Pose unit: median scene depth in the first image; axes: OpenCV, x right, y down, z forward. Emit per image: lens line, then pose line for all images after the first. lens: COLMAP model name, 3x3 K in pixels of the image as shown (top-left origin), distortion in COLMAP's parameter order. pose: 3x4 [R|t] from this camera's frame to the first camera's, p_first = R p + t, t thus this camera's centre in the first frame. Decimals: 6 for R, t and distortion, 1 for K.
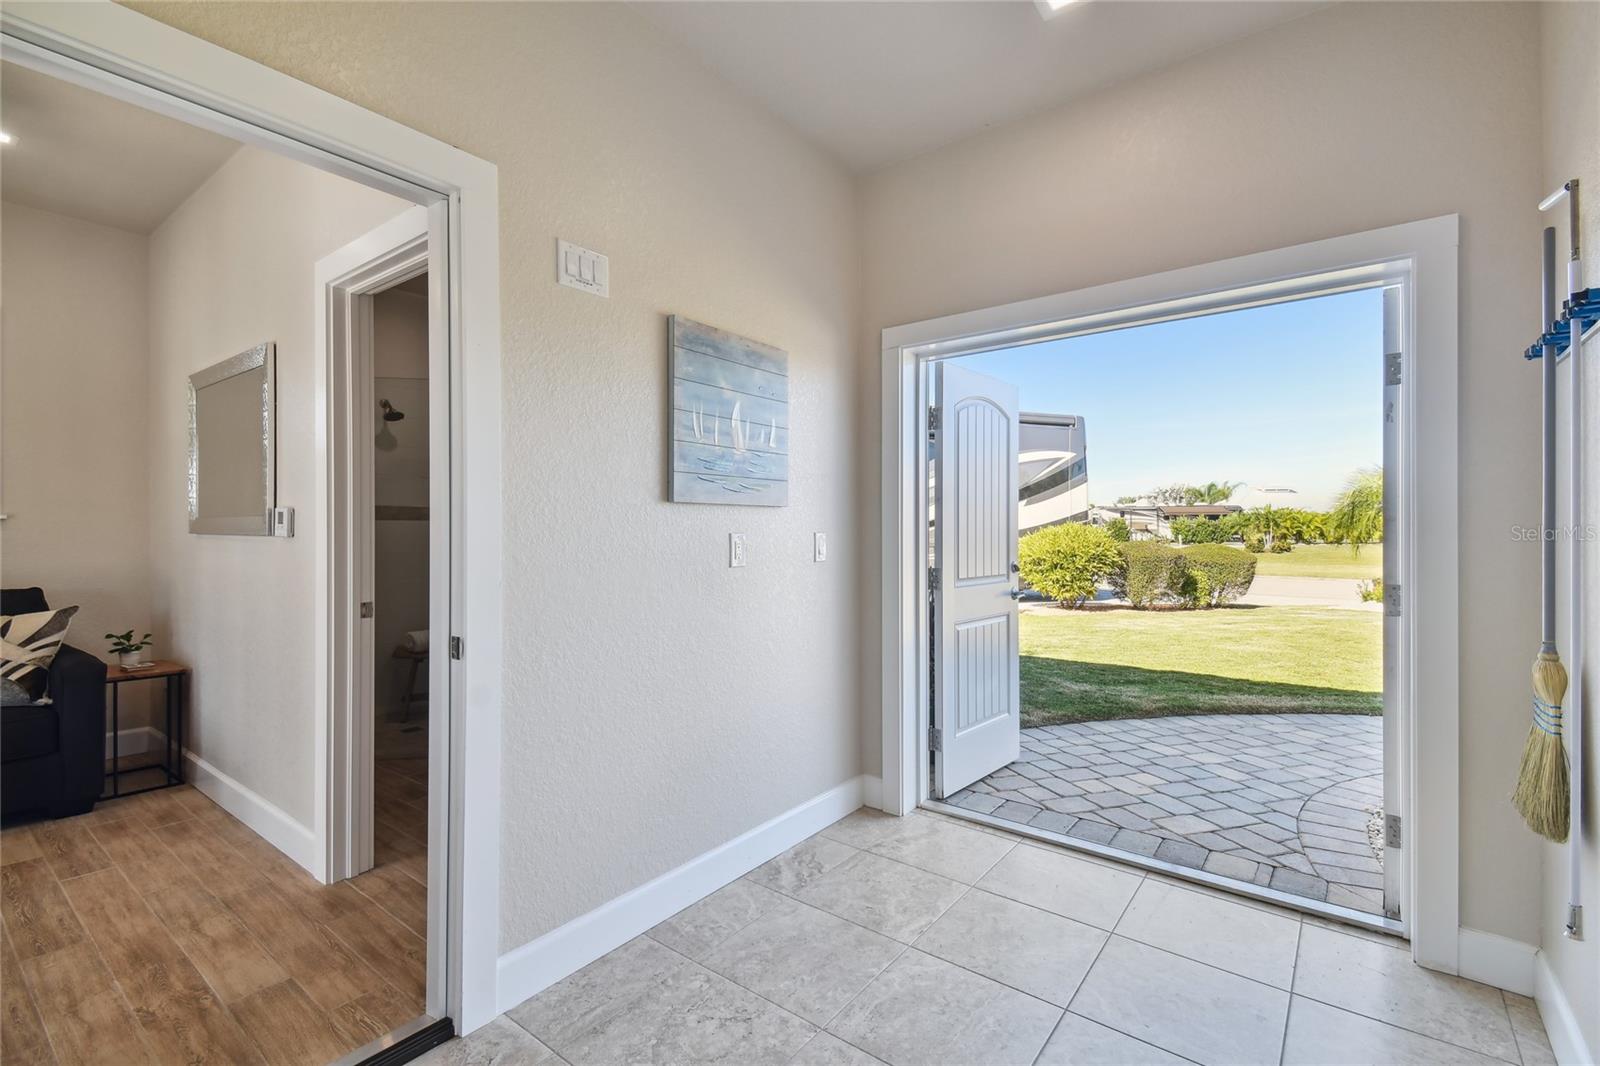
lens RADIAL K [[705.4, 0, 815.0], [0, 705.4, 523.7], [0, 0, 1]] dist [0.044485, -0.021817]
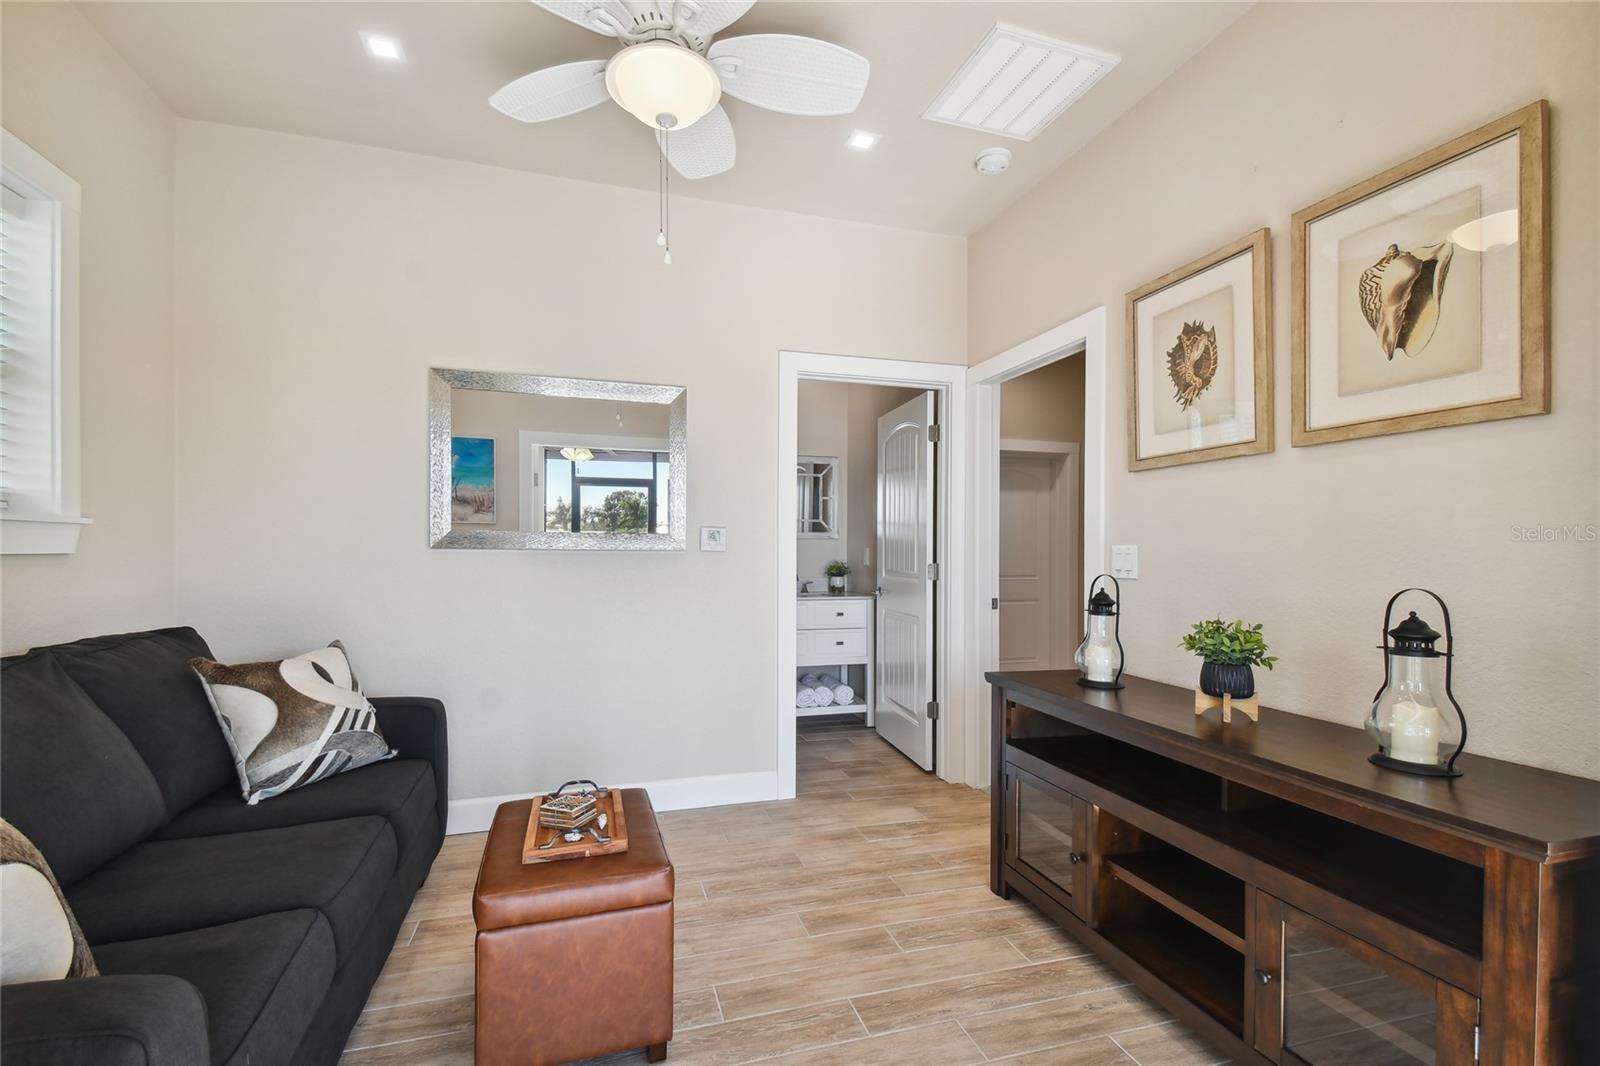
lens RADIAL K [[705.4, 0, 784.9], [0, 705.4, 549.6], [0, 0, 1]] dist [0.044485, -0.021817]
pose [[0.593759, -0.002428, 0.804640, -1.292212], [-0.004981, 0.999965, 0.006693, 0.007307], [-0.804628, -0.007982, 0.593726, 0.146336]]
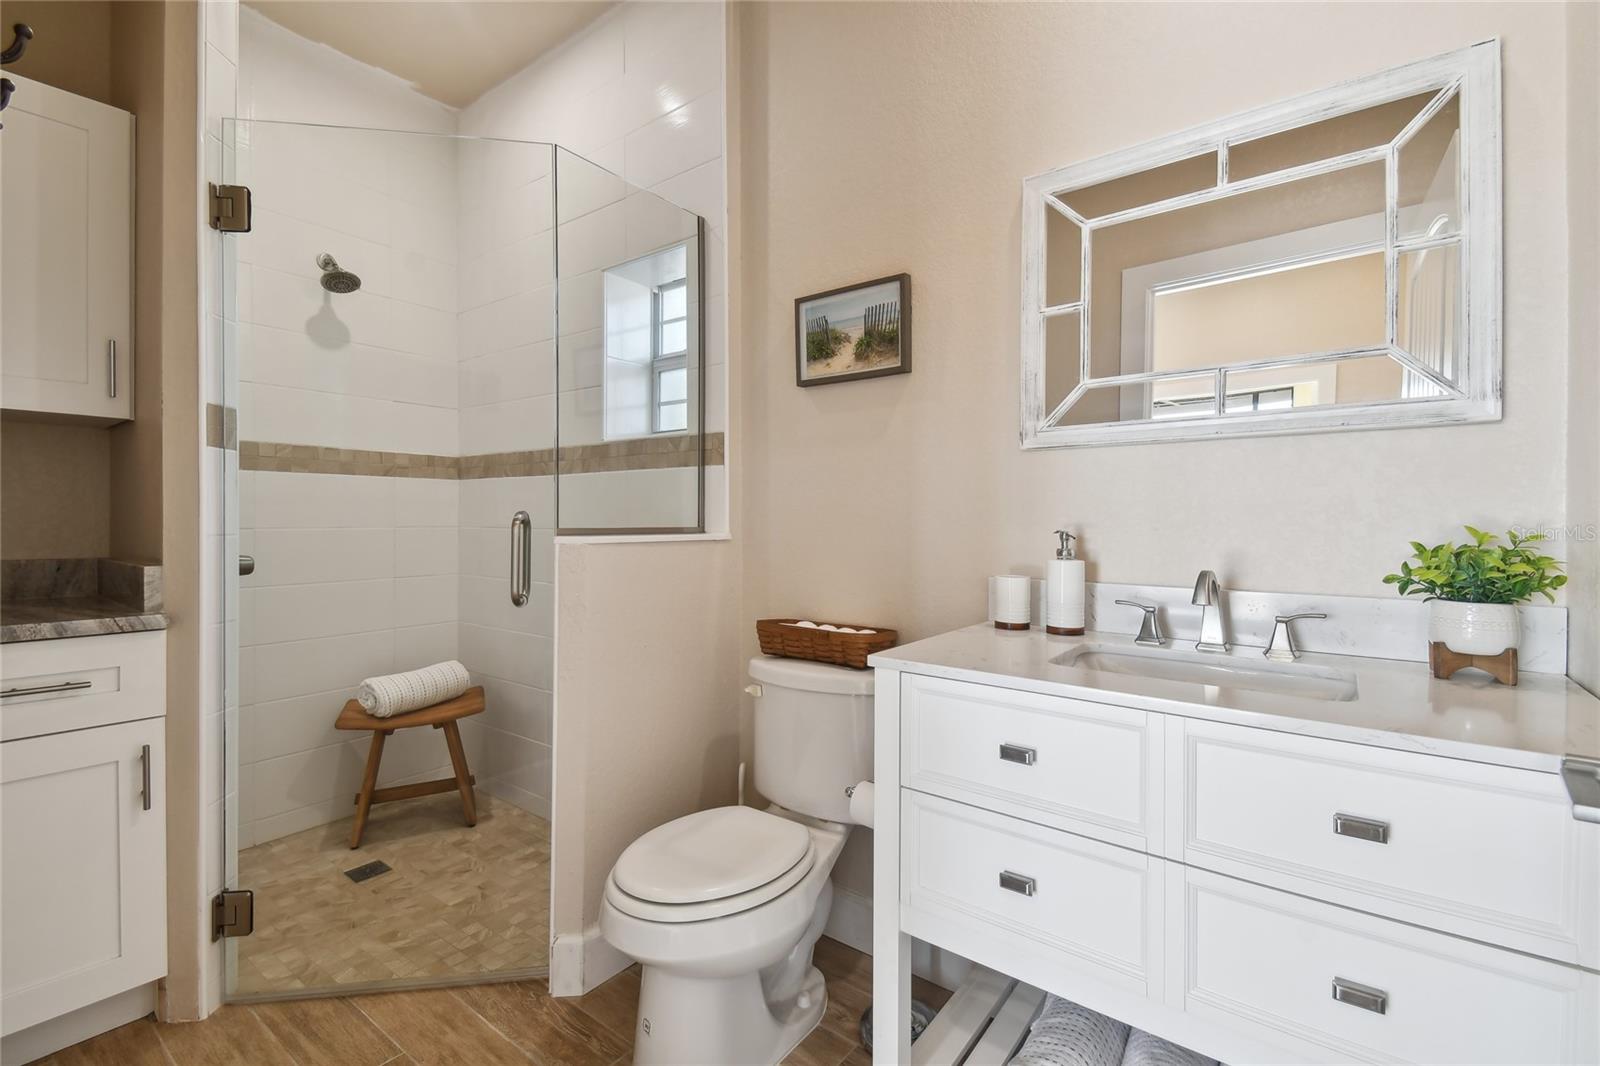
lens RADIAL K [[705.4, 0, 799.0], [0, 705.4, 531.0], [0, 0, 1]] dist [0.044485, -0.021817]
pose [[0.999947, 0.009900, 0.002901, -0.333973], [-0.009933, 0.999882, 0.011761, 0.042185], [-0.002784, -0.011789, 0.999927, 0.626425]]
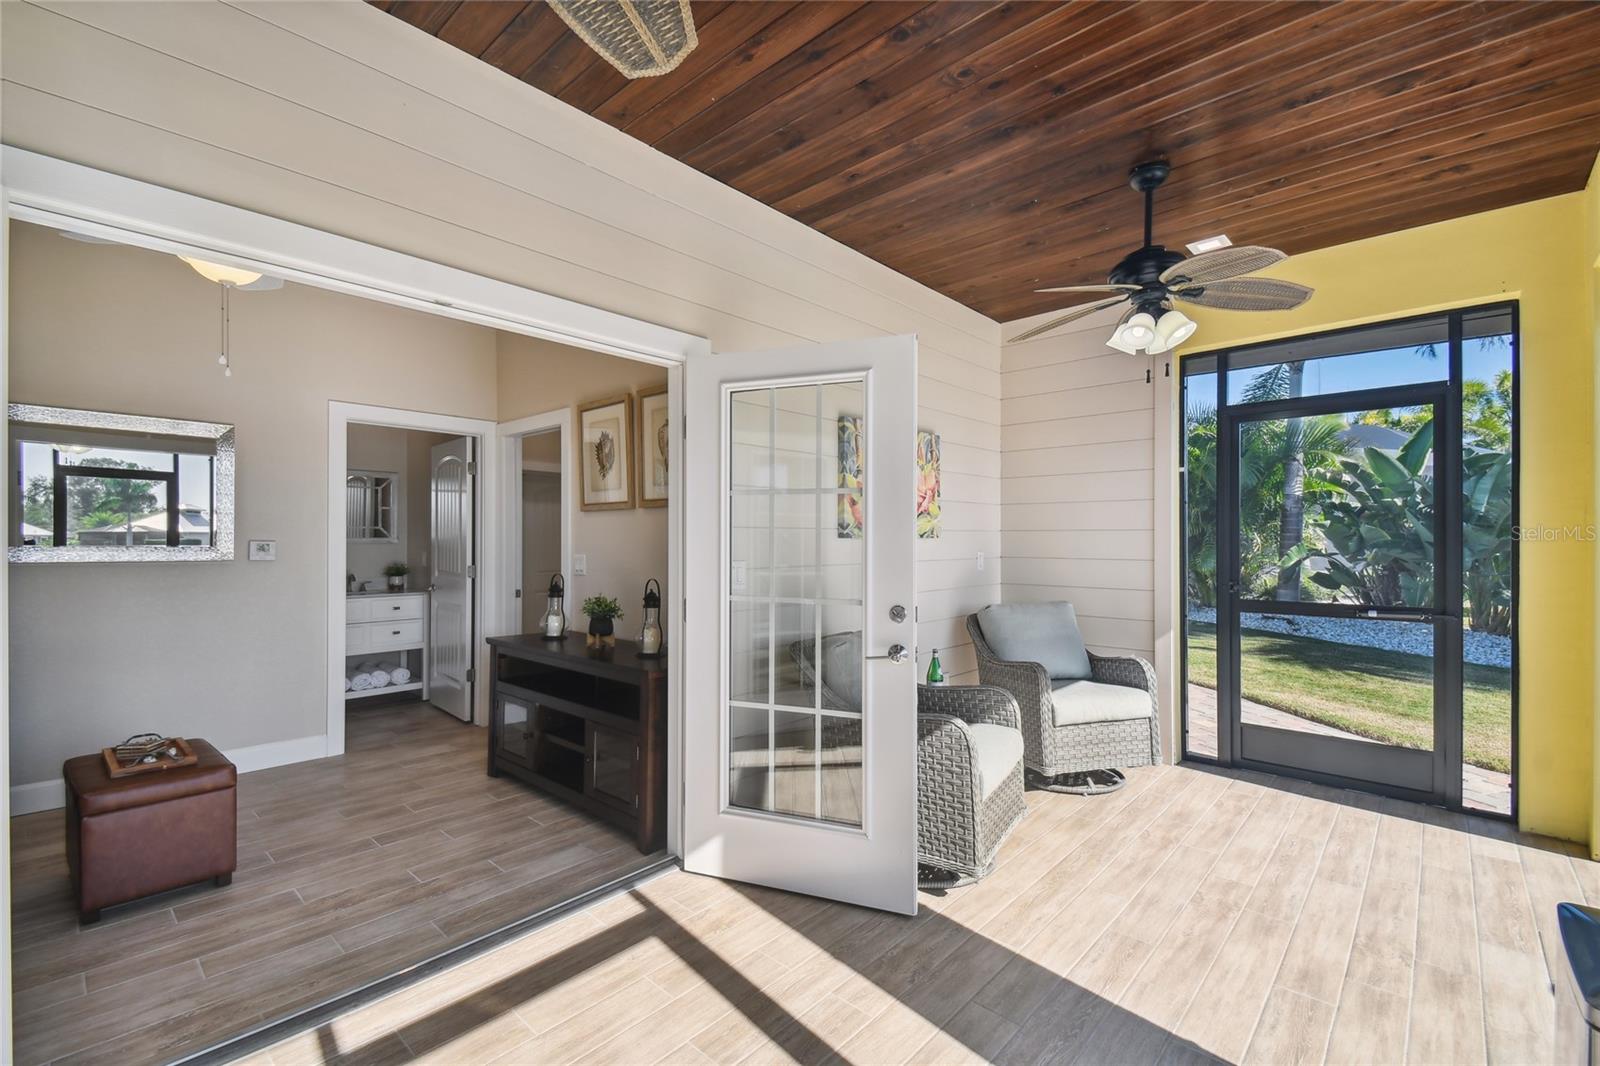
lens RADIAL K [[705.4, 0, 798.3], [0, 705.4, 537.5], [0, 0, 1]] dist [0.044485, -0.021817]
pose [[0.086931, 0.000054, 0.996214, -1.682119], [-0.006679, 0.999978, 0.000528, -0.028139], [-0.996192, -0.006700, 0.086929, -0.188854]]
